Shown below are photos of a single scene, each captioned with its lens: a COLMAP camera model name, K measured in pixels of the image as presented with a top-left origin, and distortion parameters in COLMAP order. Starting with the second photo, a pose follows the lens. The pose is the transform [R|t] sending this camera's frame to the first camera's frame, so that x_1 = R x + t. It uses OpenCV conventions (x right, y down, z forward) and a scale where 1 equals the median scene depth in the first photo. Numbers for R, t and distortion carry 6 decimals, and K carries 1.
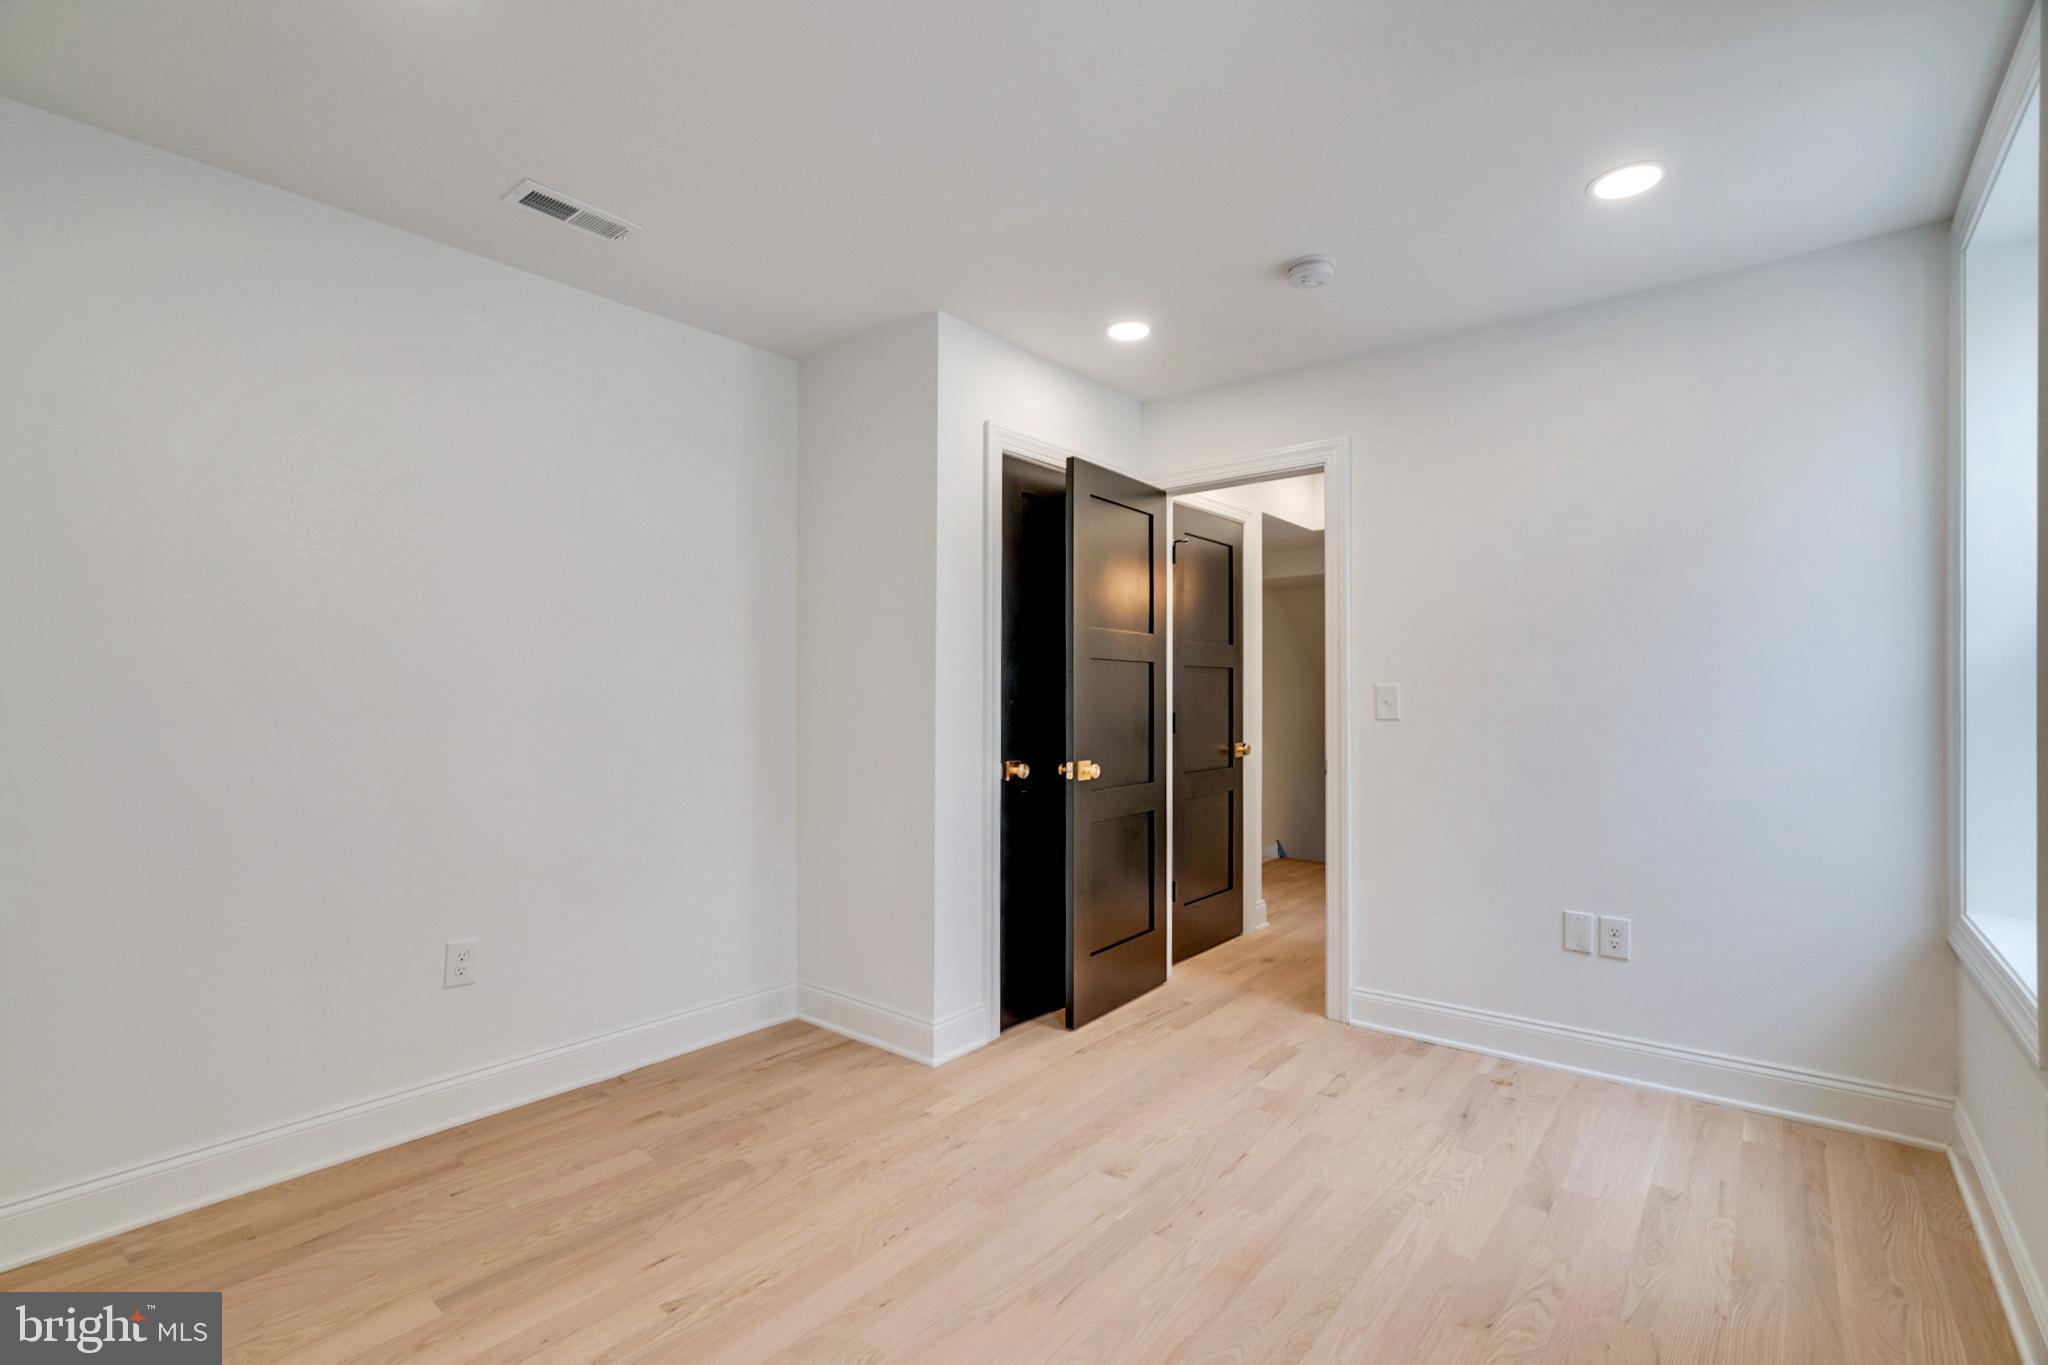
lens RADIAL K [[927.2, 0, 1018.3], [0, 927.2, 680.4], [0, 0, 1]] dist [-0.000127, 0.001040]
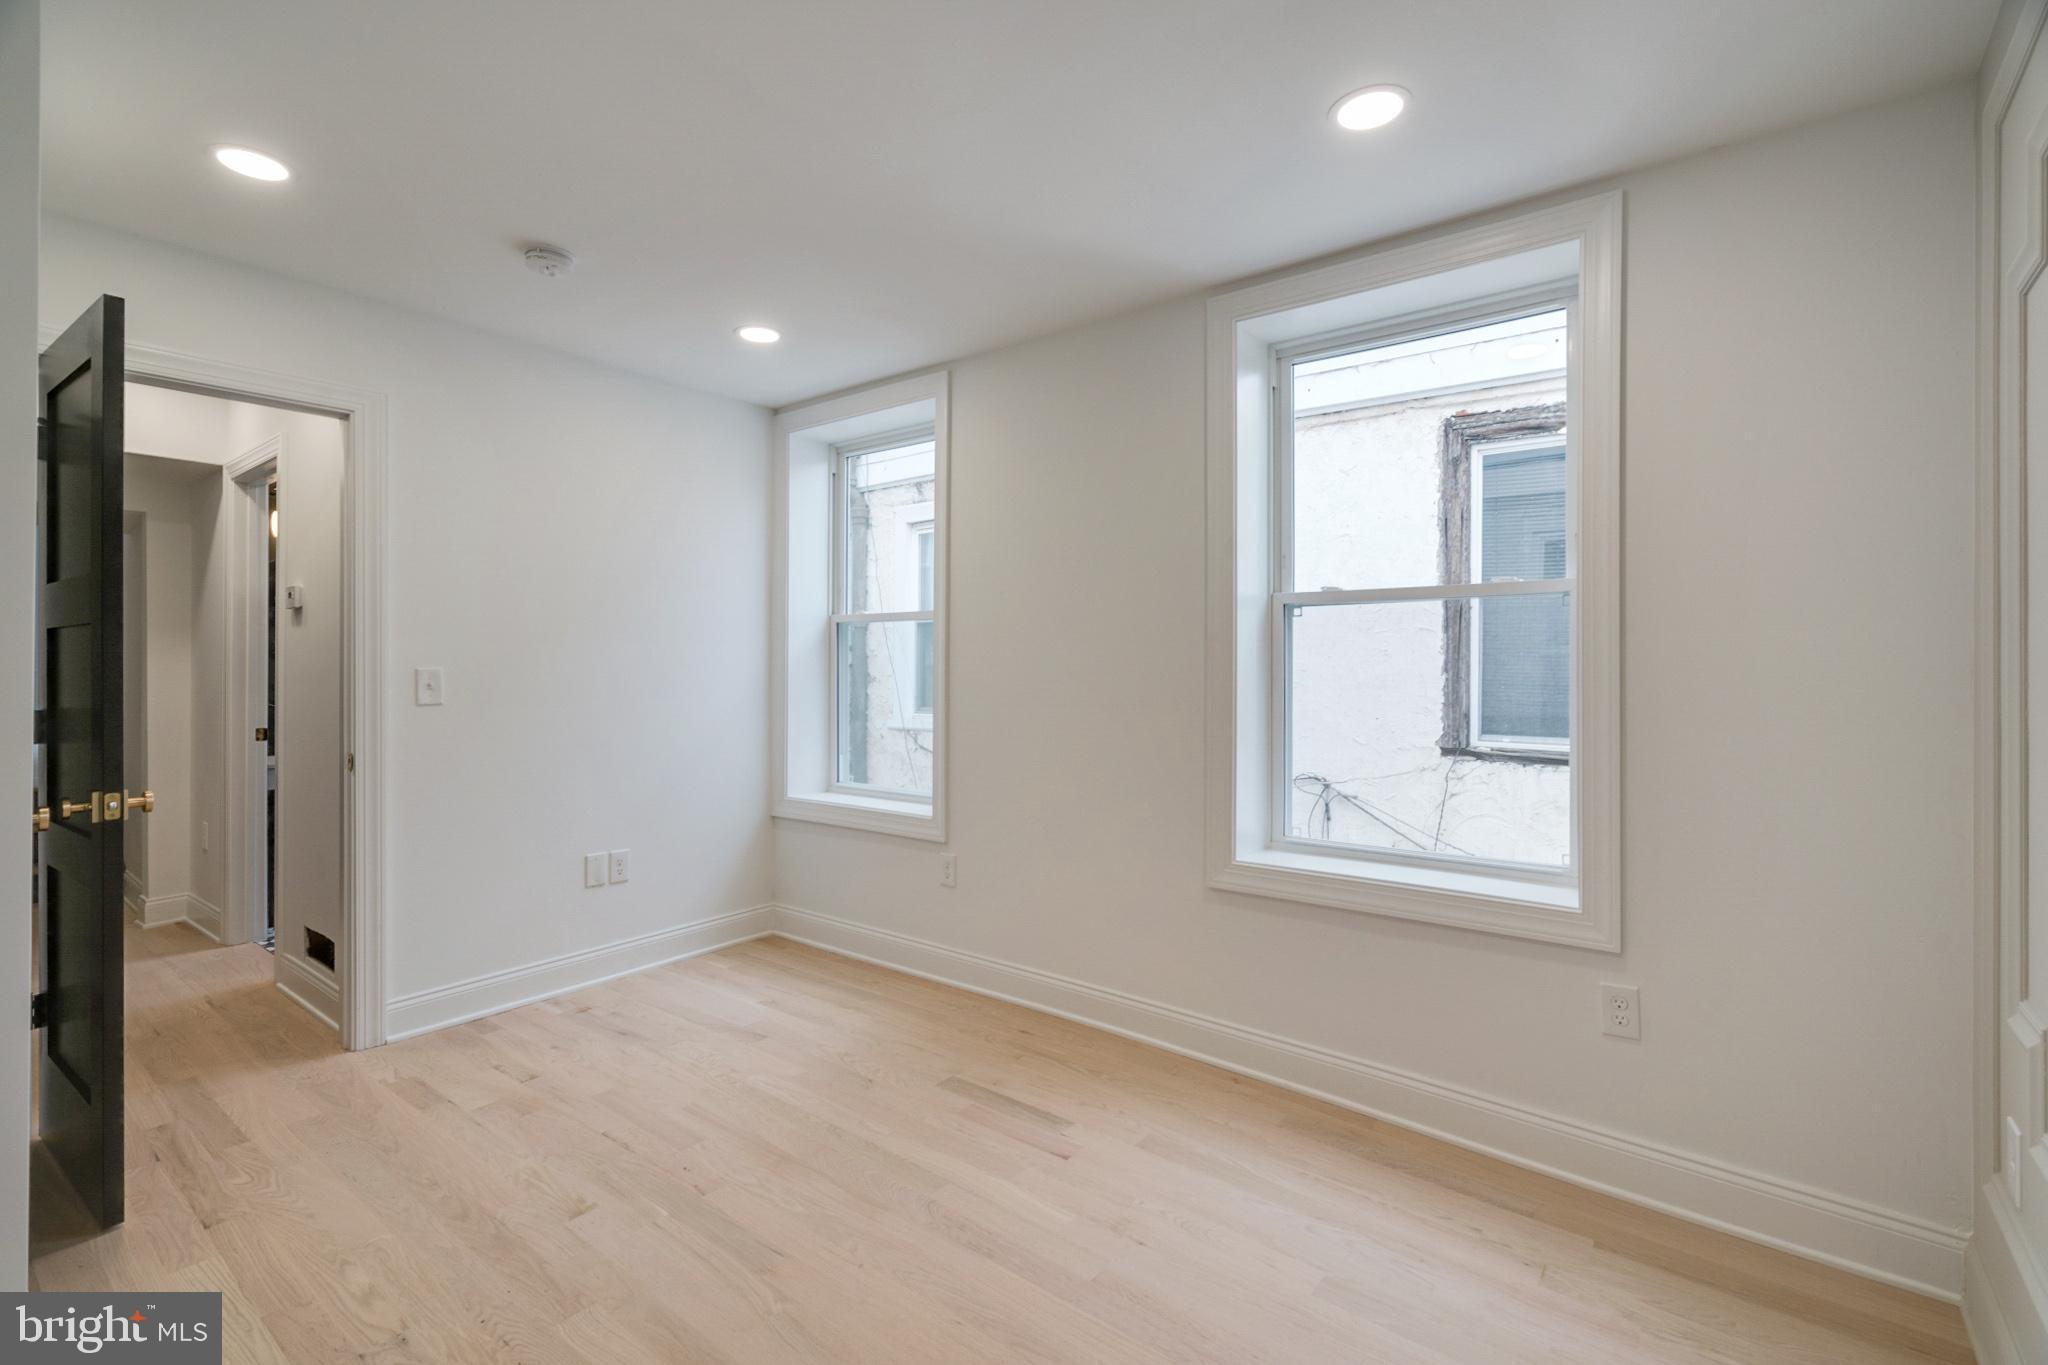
lens RADIAL K [[927.2, 0, 1004.8], [0, 927.2, 678.6], [0, 0, 1]] dist [-0.000127, 0.001040]
pose [[-0.009598, -0.009329, 0.999910, -0.788391], [-0.016932, 0.999815, 0.009166, -0.004464], [-0.999811, -0.016842, -0.009754, 0.592463]]
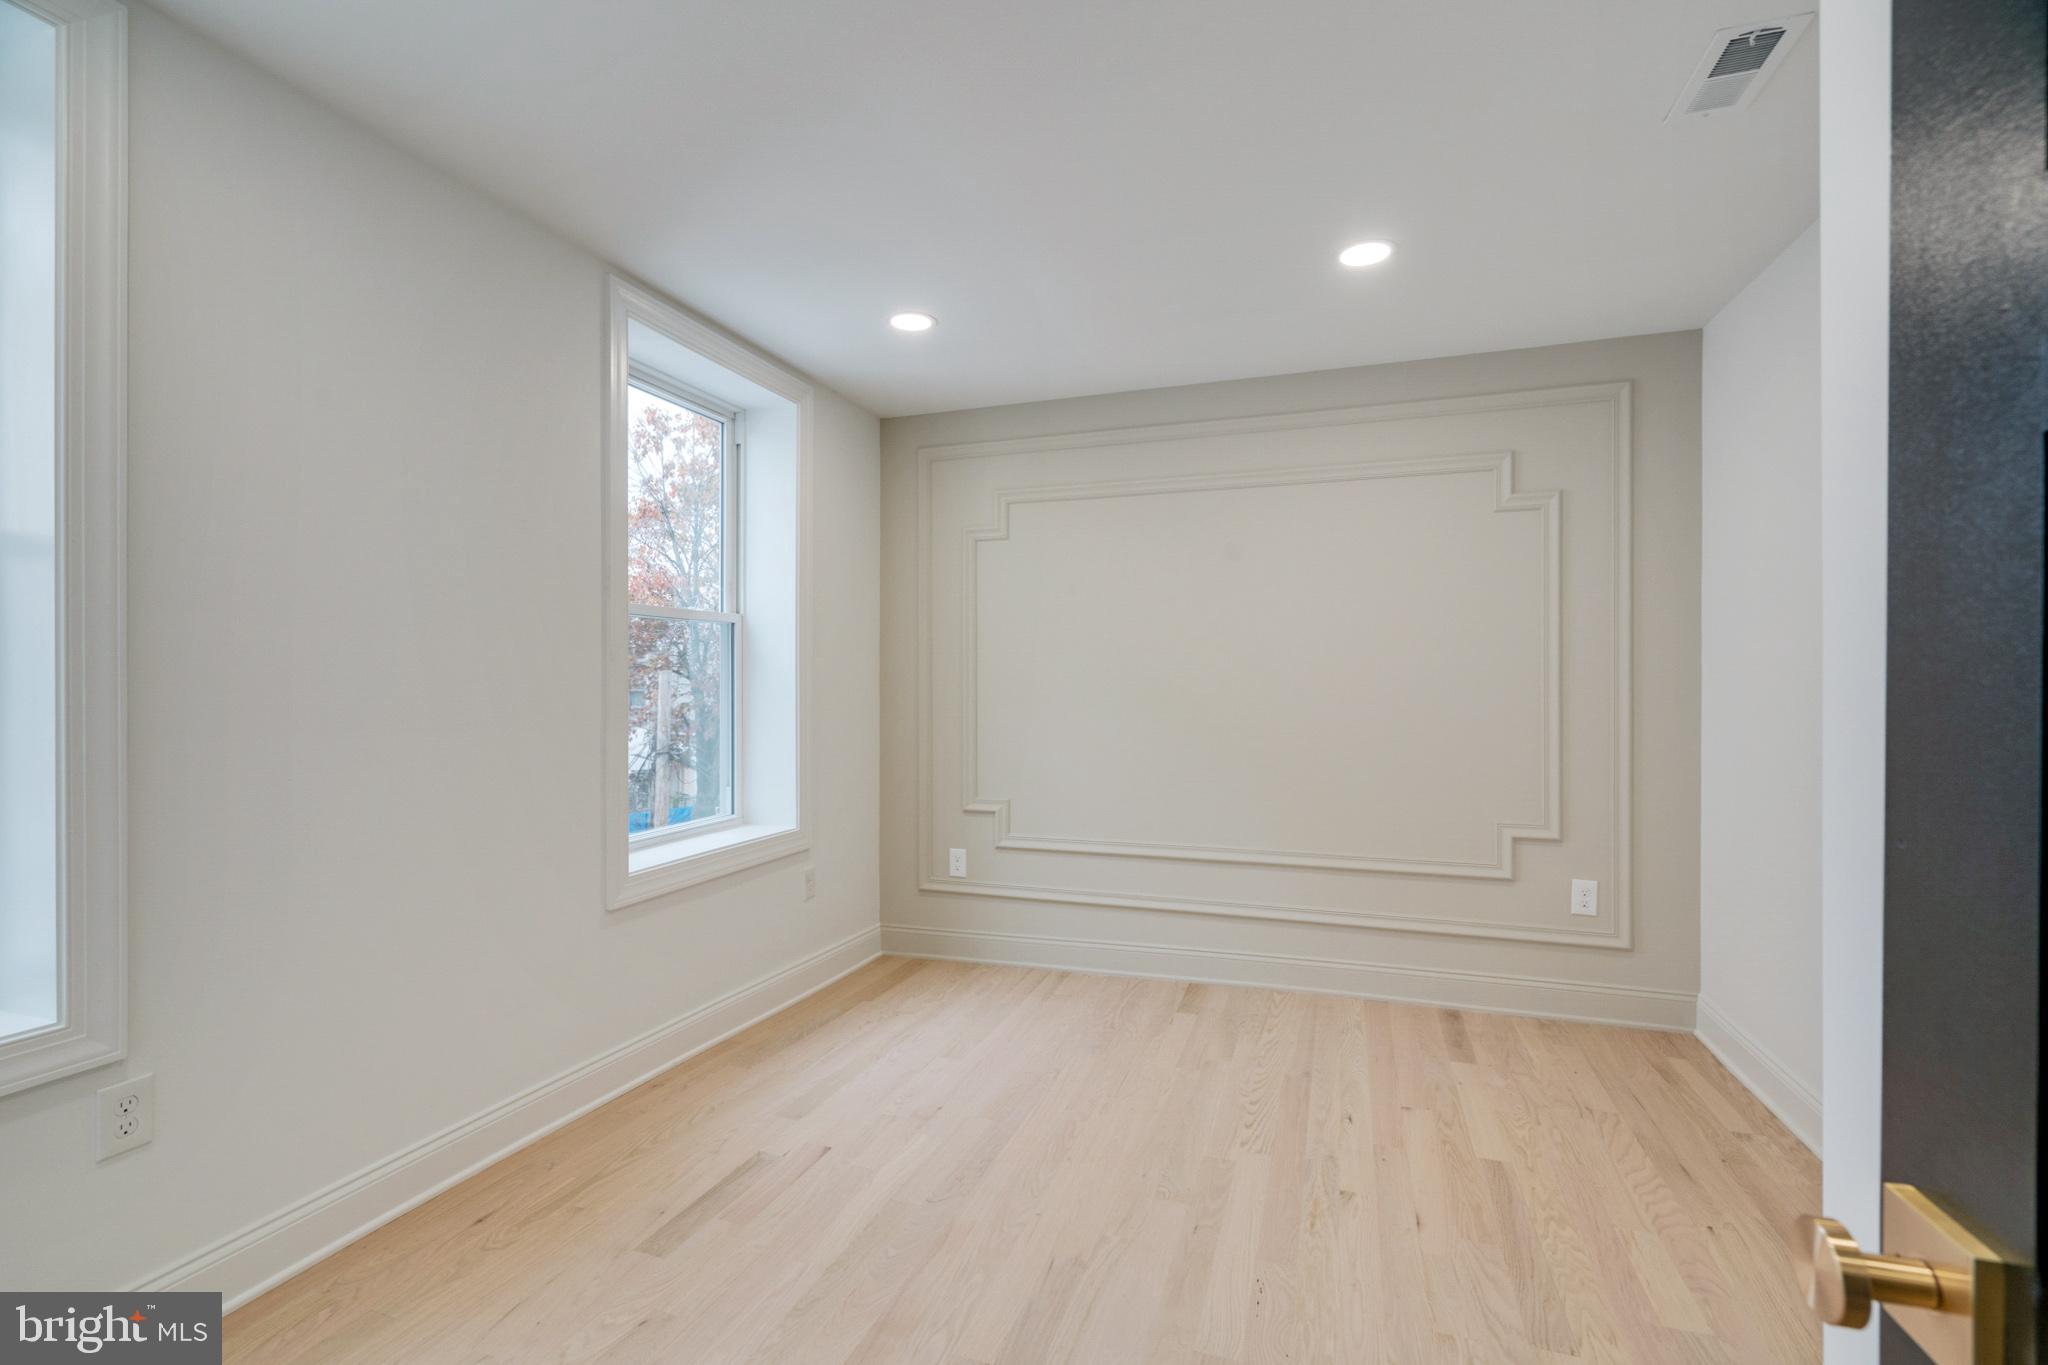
lens RADIAL K [[927.2, 0, 1018.7], [0, 927.2, 693.2], [0, 0, 1]] dist [-0.000127, 0.001040]
pose [[-0.938010, 0.000573, -0.346607, 0.351086], [0.000948, 0.999999, -0.000911, 0.012145], [0.346607, -0.001183, -0.938010, 1.543036]]
